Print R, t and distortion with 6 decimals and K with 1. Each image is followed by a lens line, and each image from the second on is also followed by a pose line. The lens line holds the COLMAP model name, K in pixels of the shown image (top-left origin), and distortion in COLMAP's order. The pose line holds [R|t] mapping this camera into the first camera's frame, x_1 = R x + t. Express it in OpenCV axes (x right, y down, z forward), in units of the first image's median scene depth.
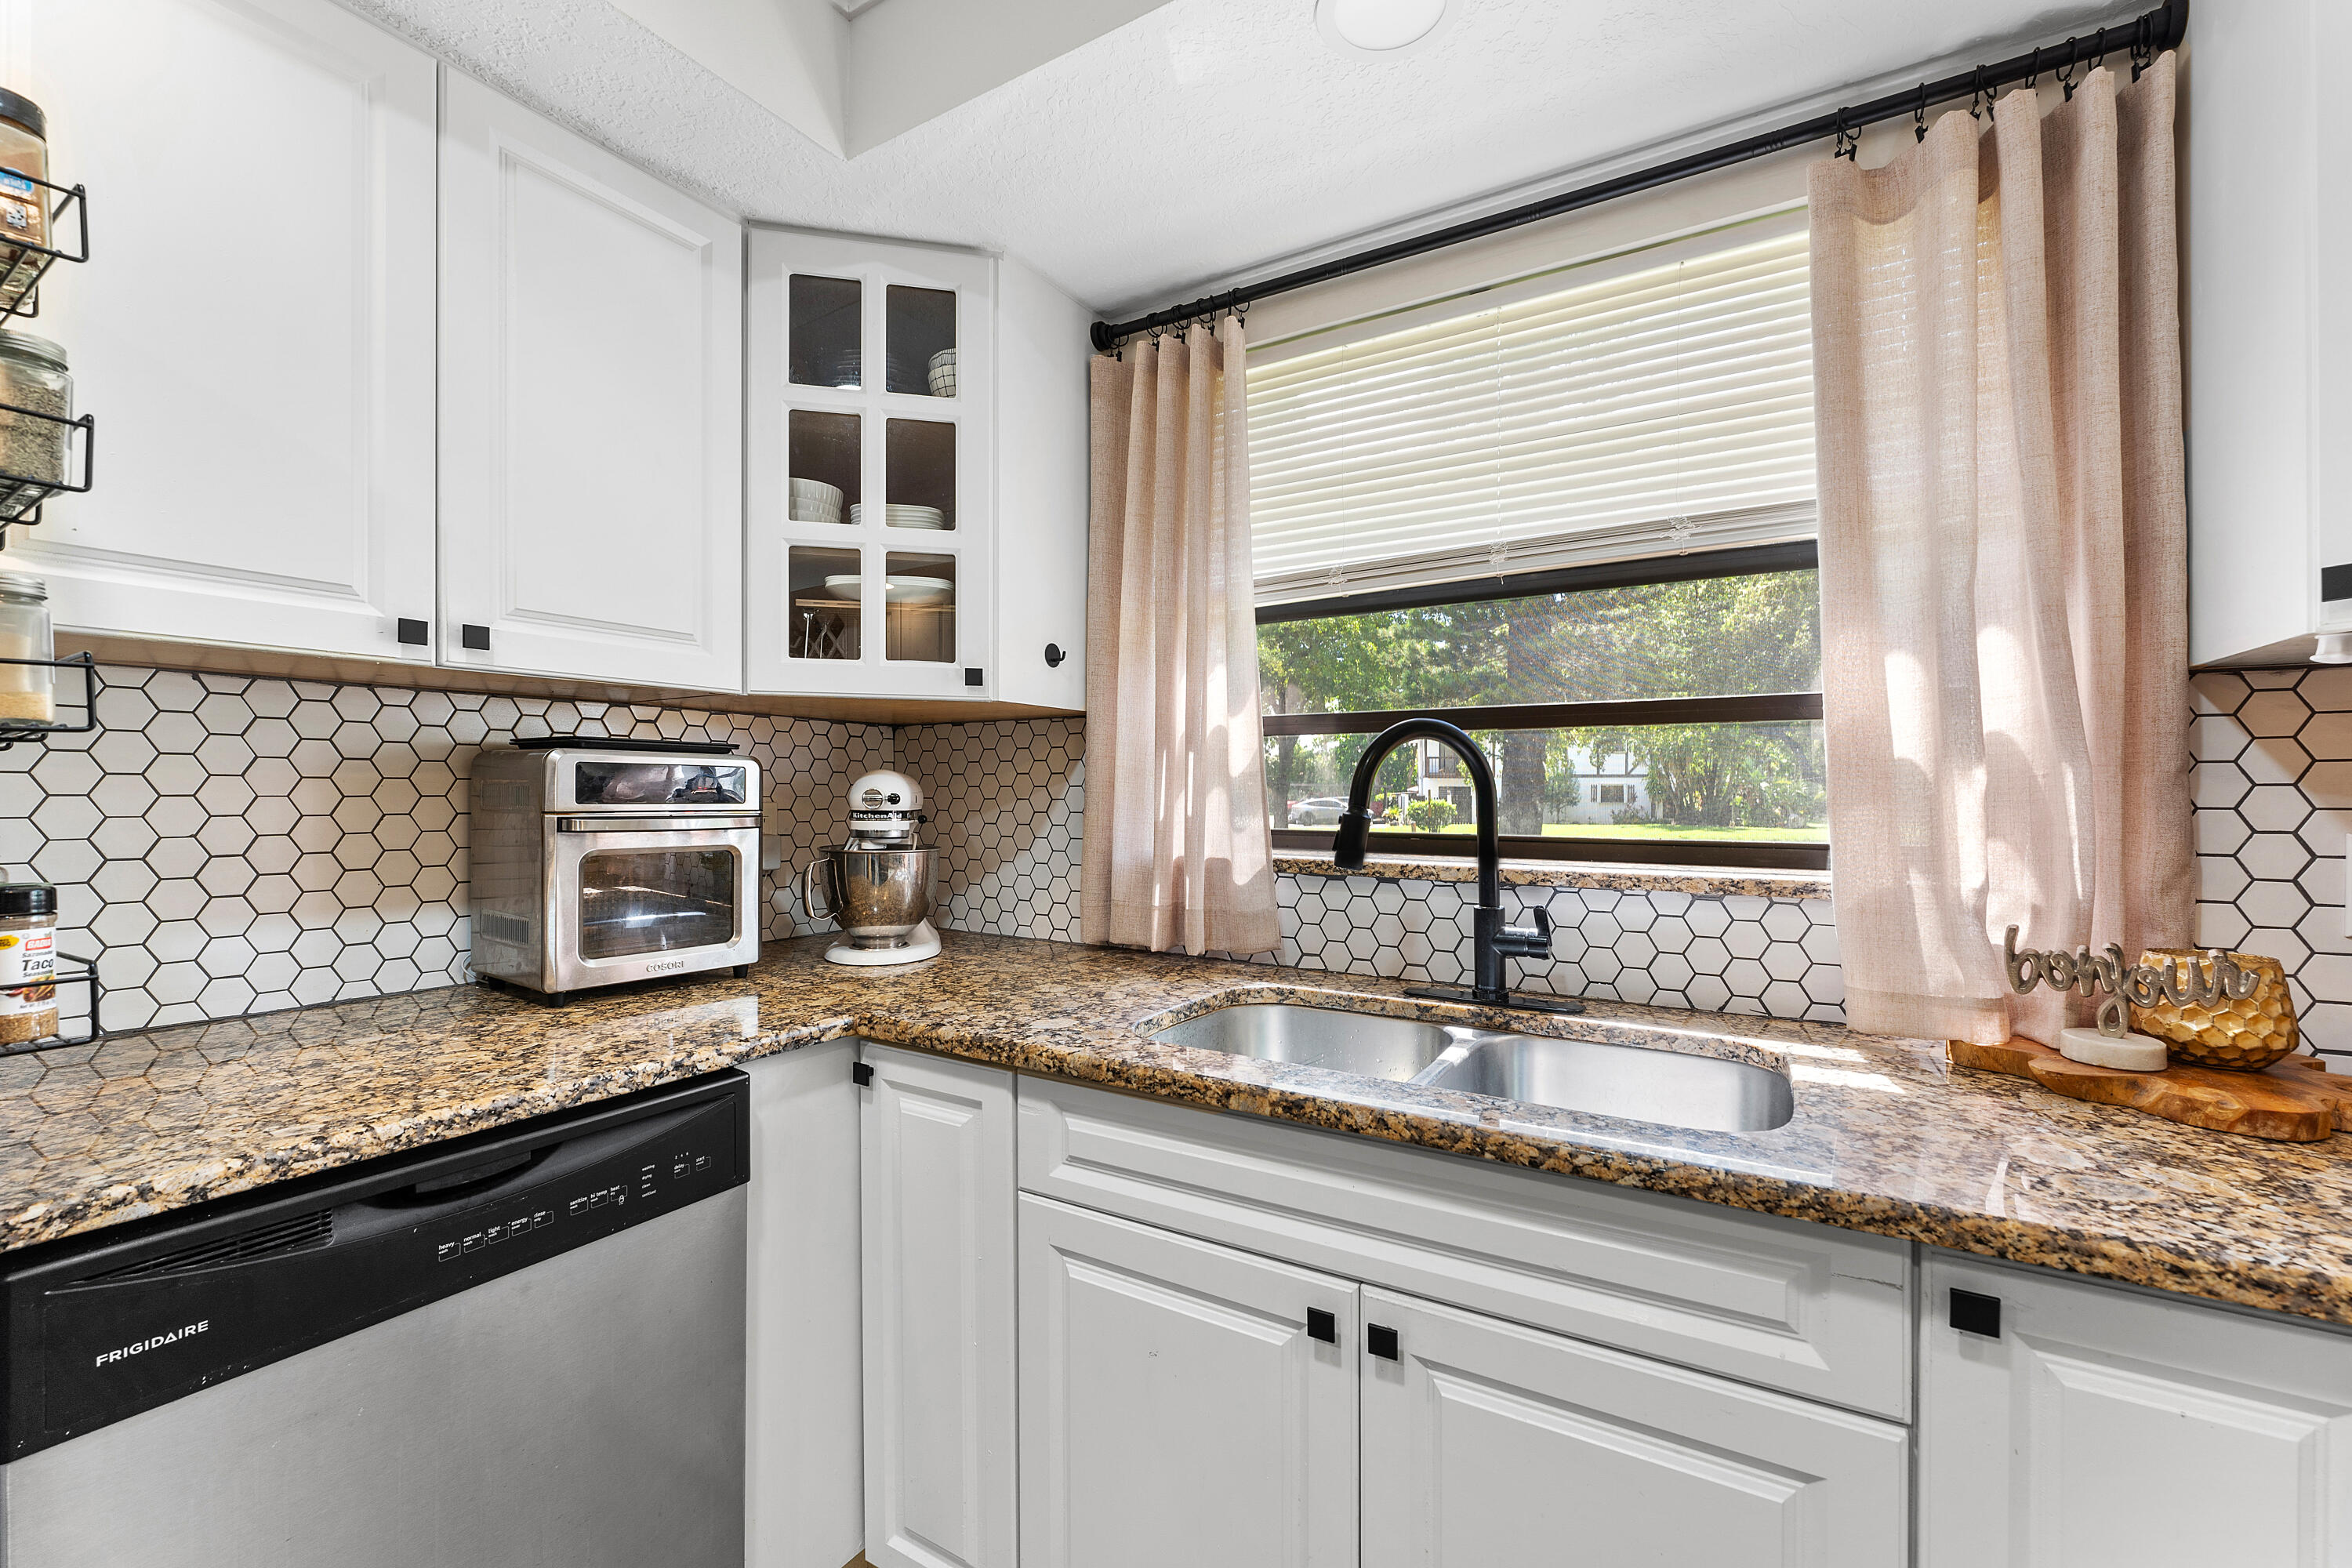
lens RADIAL K [[965.3, 0, 1172.1], [0, 965.3, 770.4], [0, 0, 1]] dist [-0.002537, 0.000007]
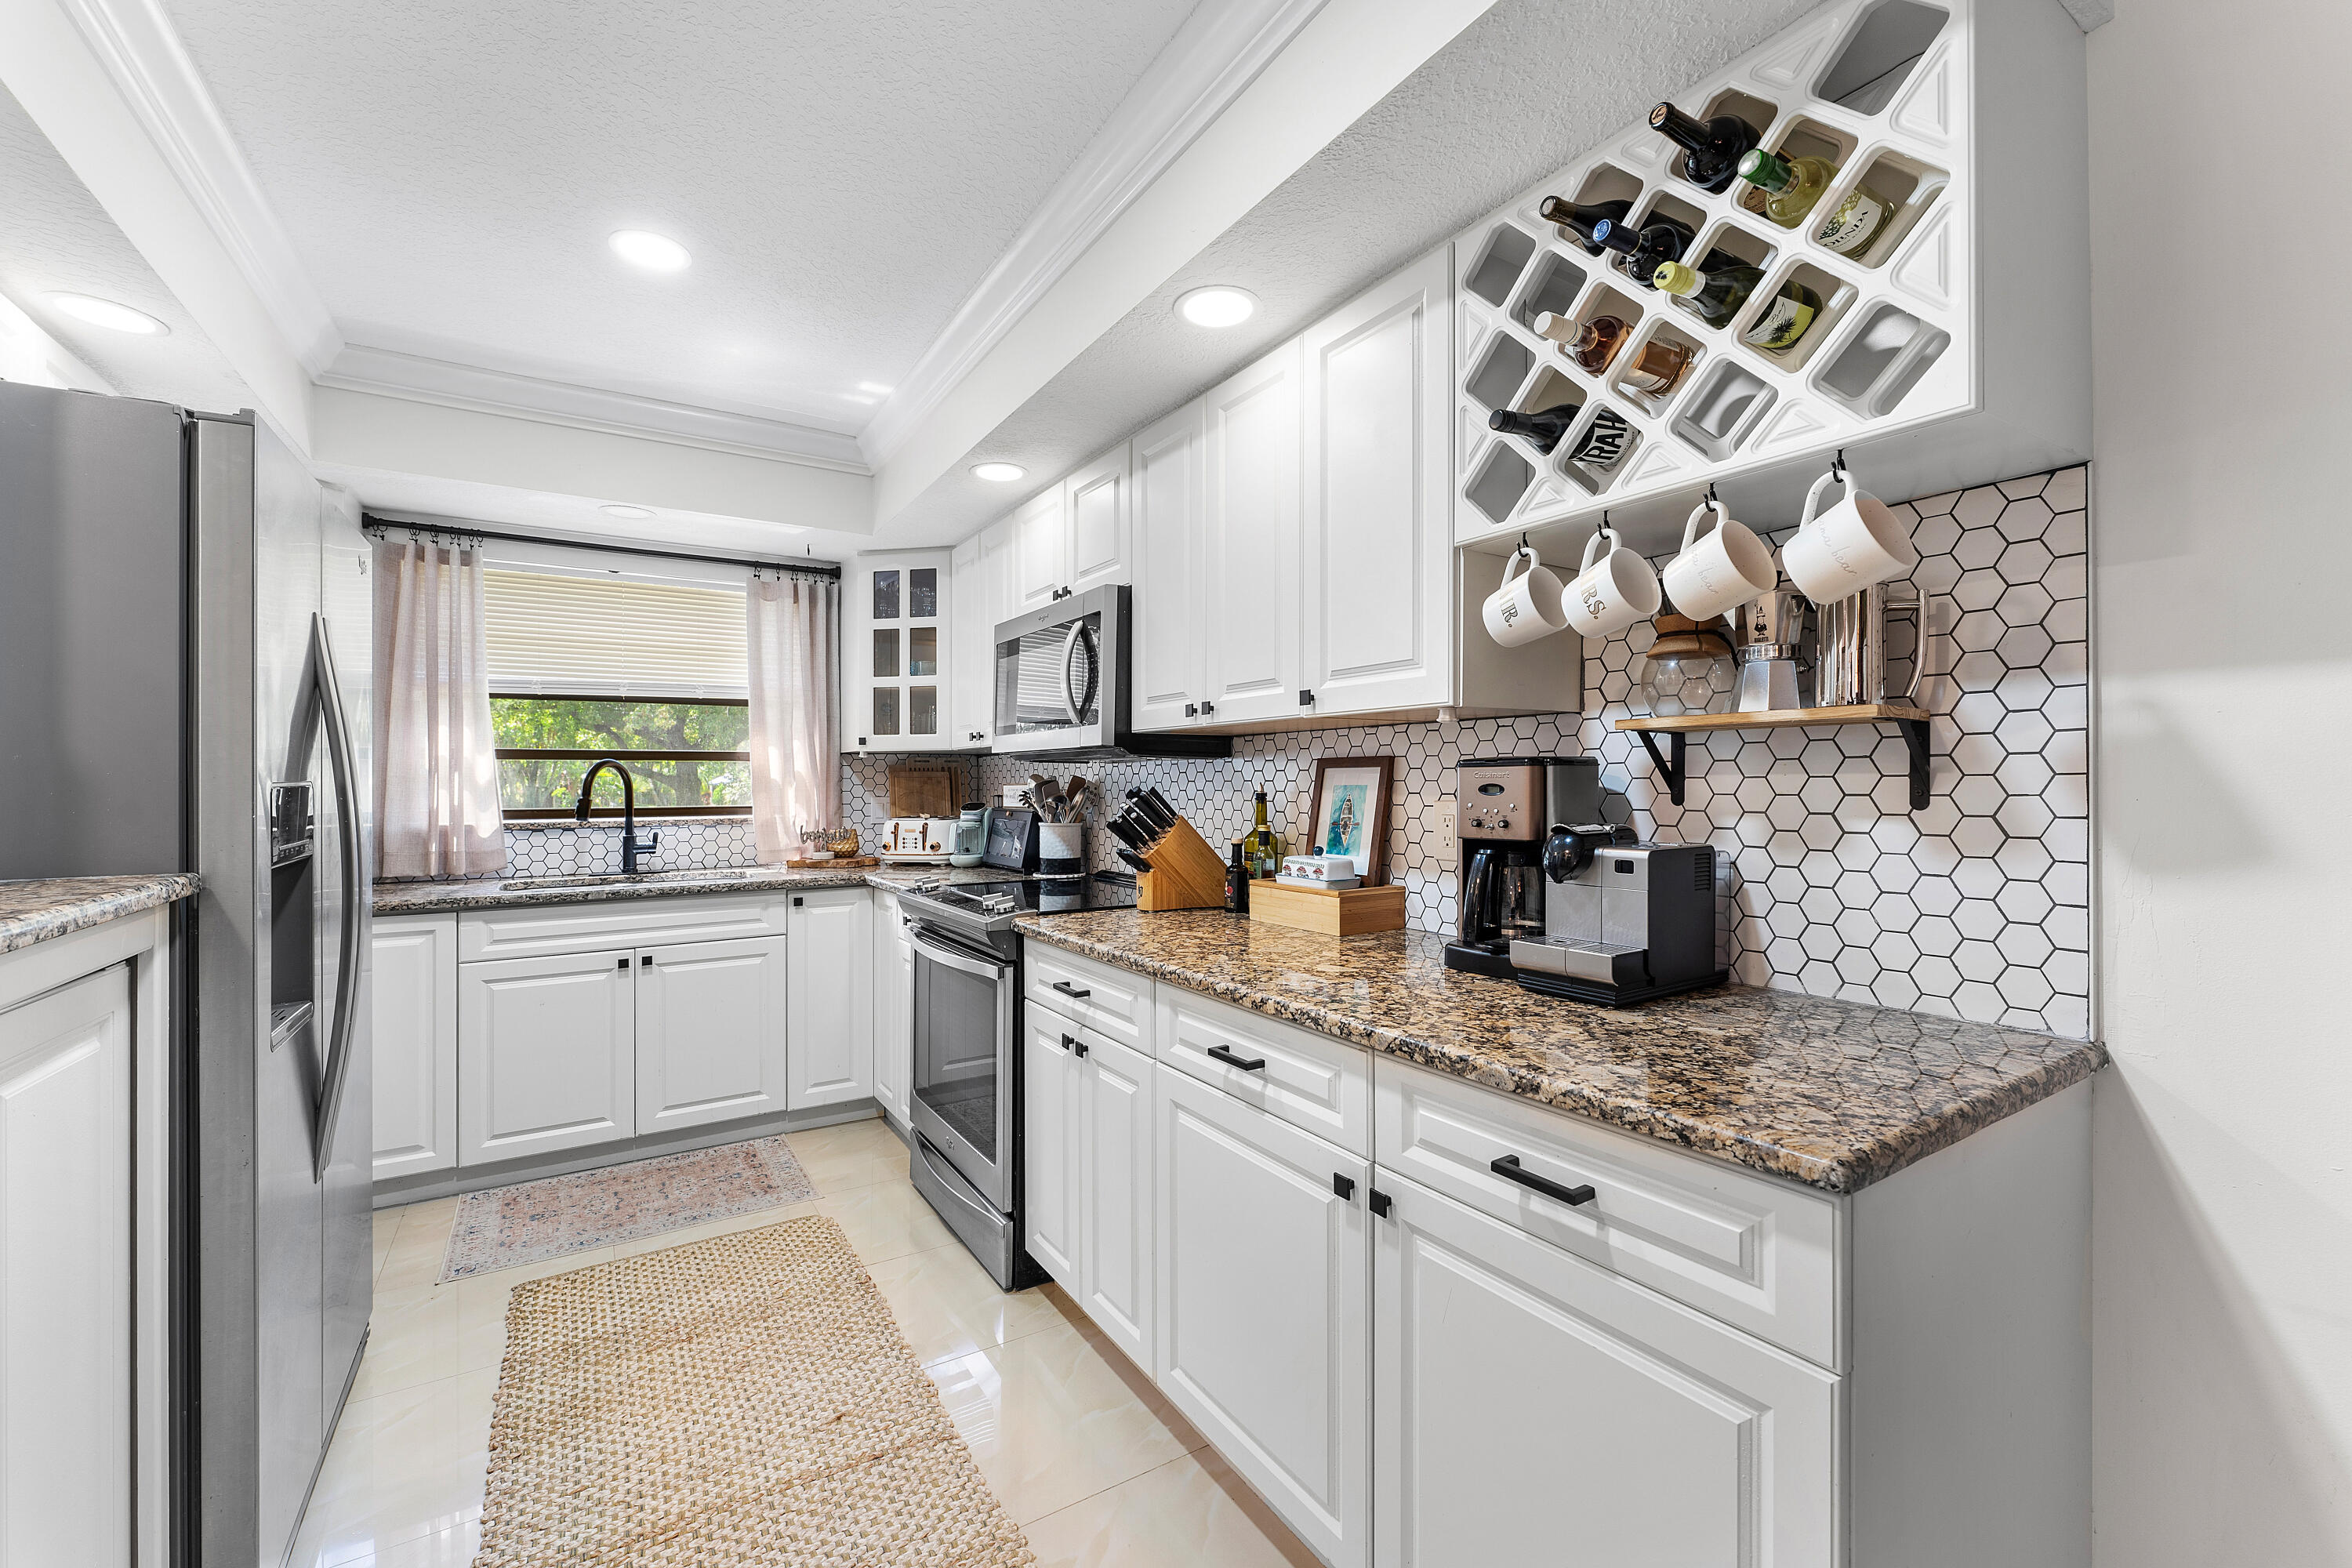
lens RADIAL K [[965.3, 0, 1173.3], [0, 965.3, 793.1], [0, 0, 1]] dist [-0.002537, 0.000007]
pose [[0.444718, -0.013834, 0.895564, -1.379675], [-0.011769, 0.999704, 0.021287, -0.038865], [-0.895593, -0.020007, 0.444423, -1.462648]]
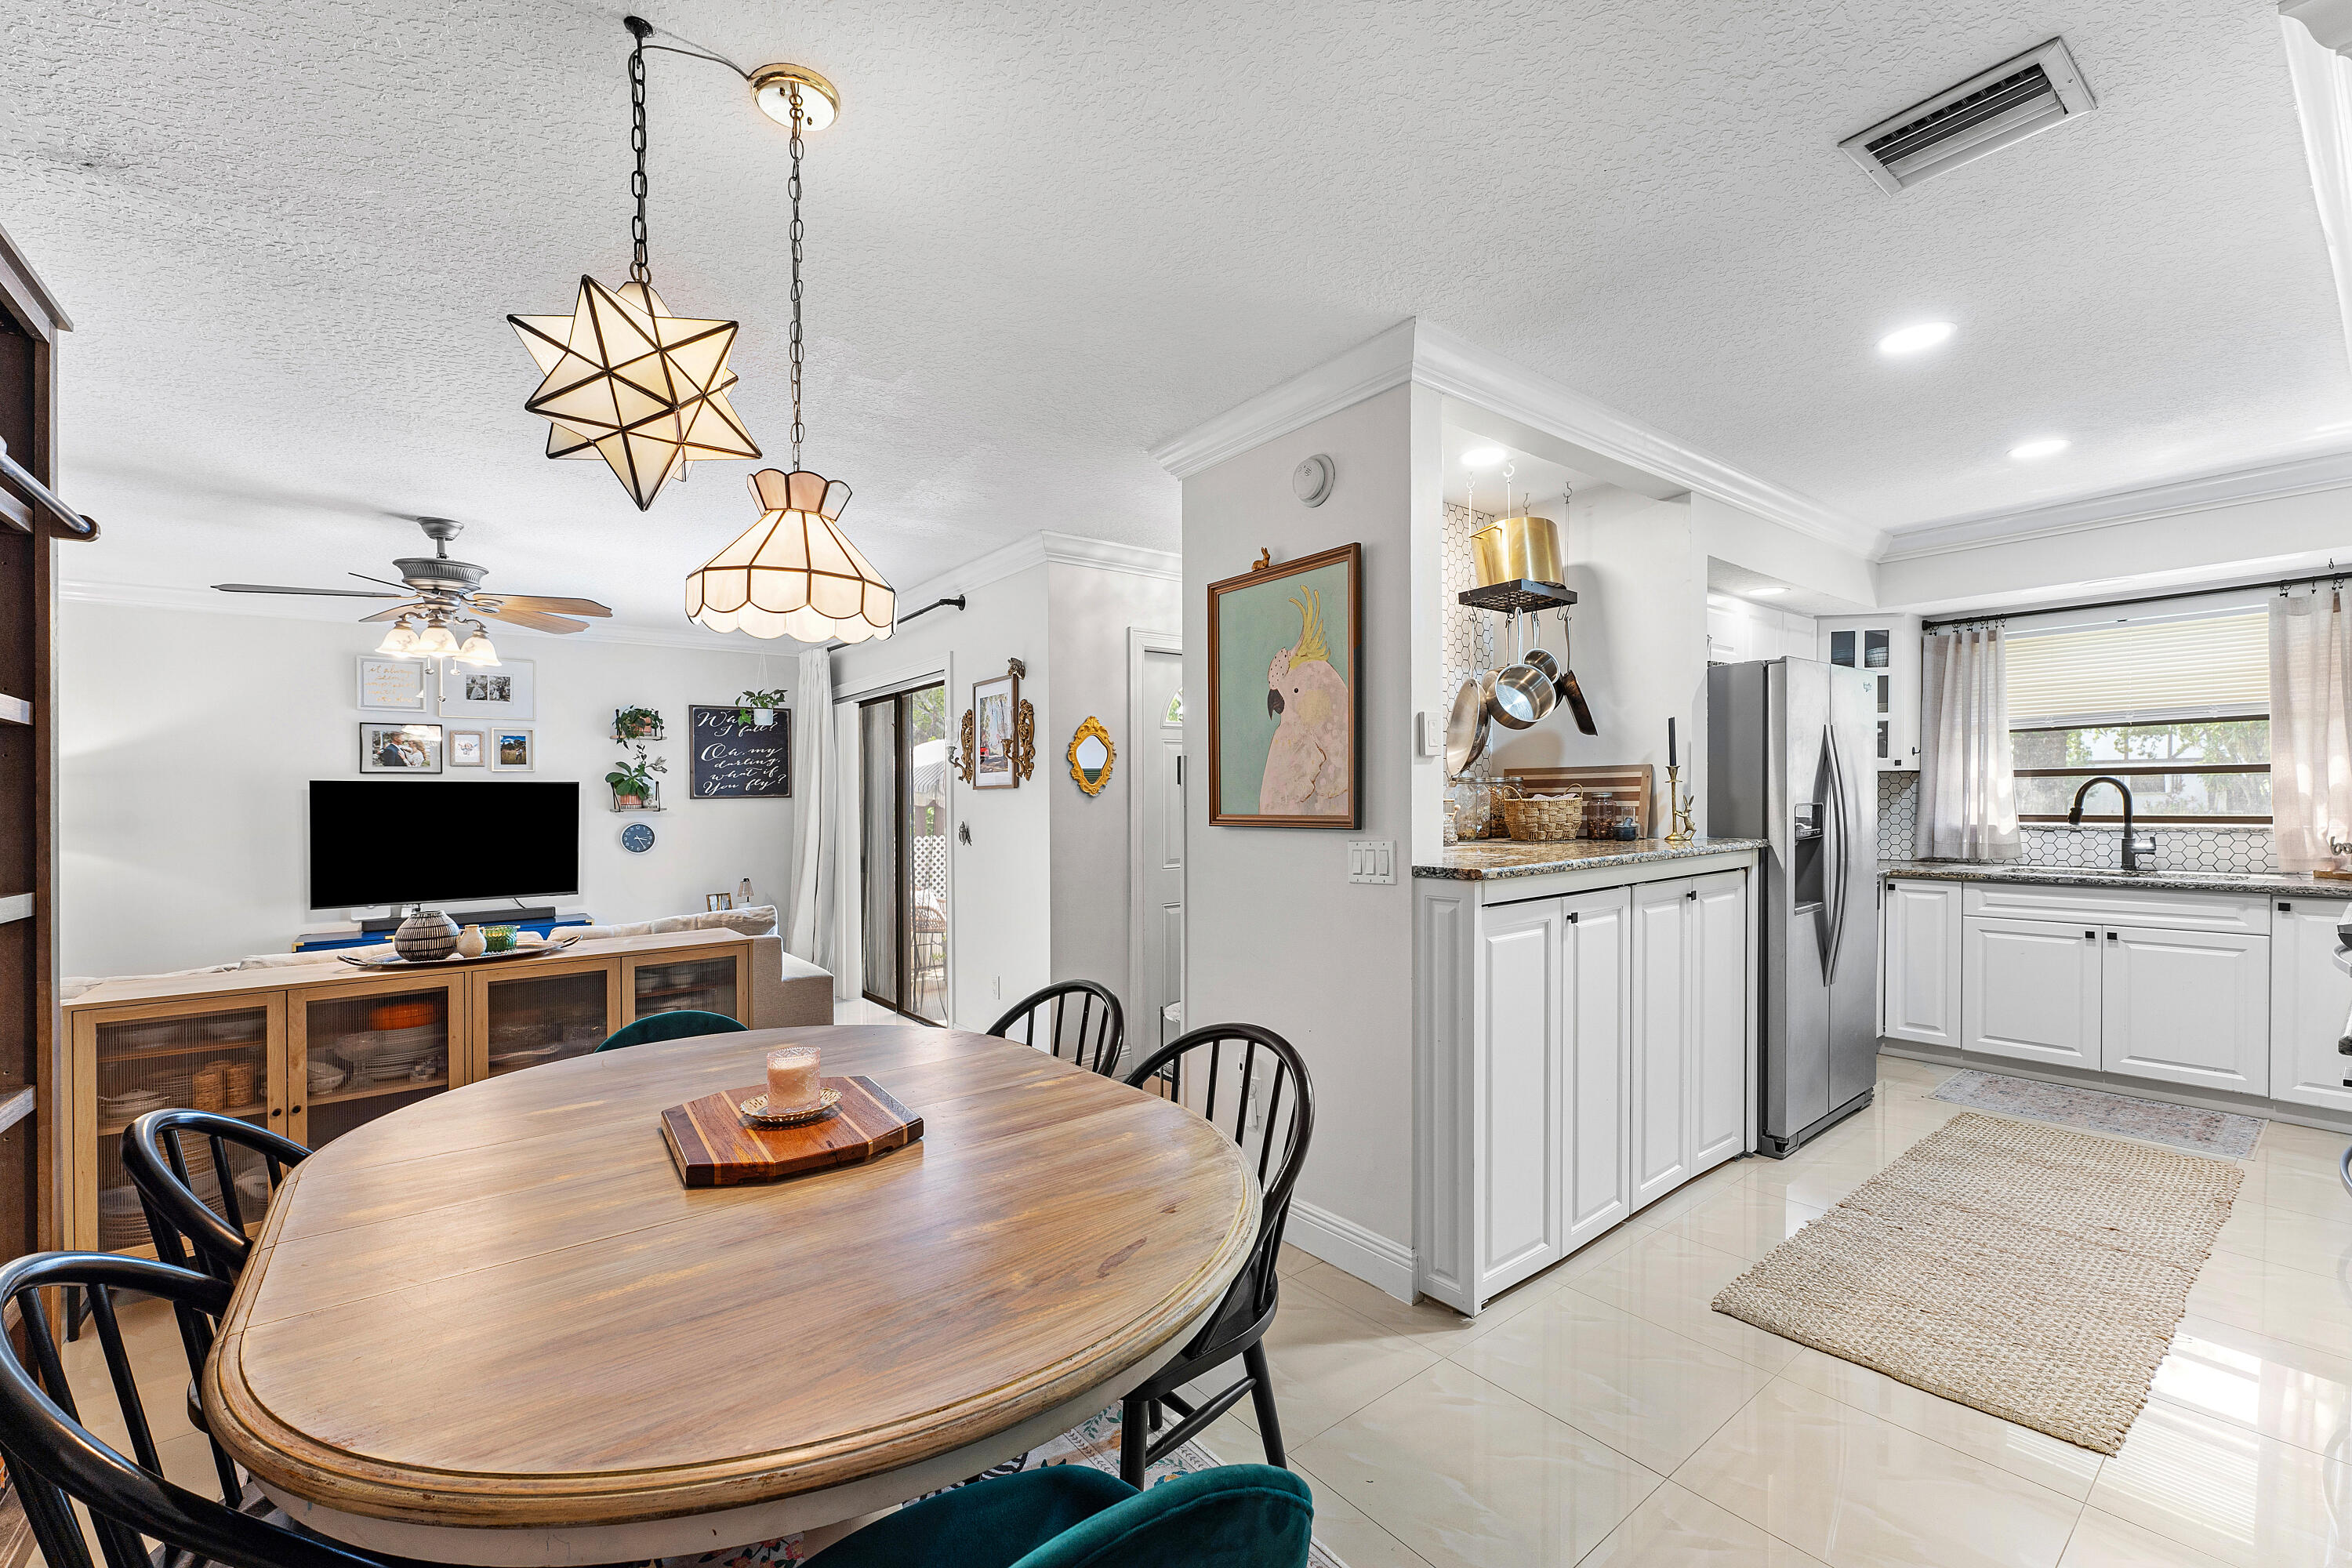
lens RADIAL K [[965.3, 0, 1173.6], [0, 965.3, 805.1], [0, 0, 1]] dist [-0.002537, 0.000007]
pose [[0.935144, -0.011240, -0.354088, -1.511468], [0.022297, 0.999382, 0.027164, -0.117946], [0.353564, -0.033298, 0.934817, -3.098433]]
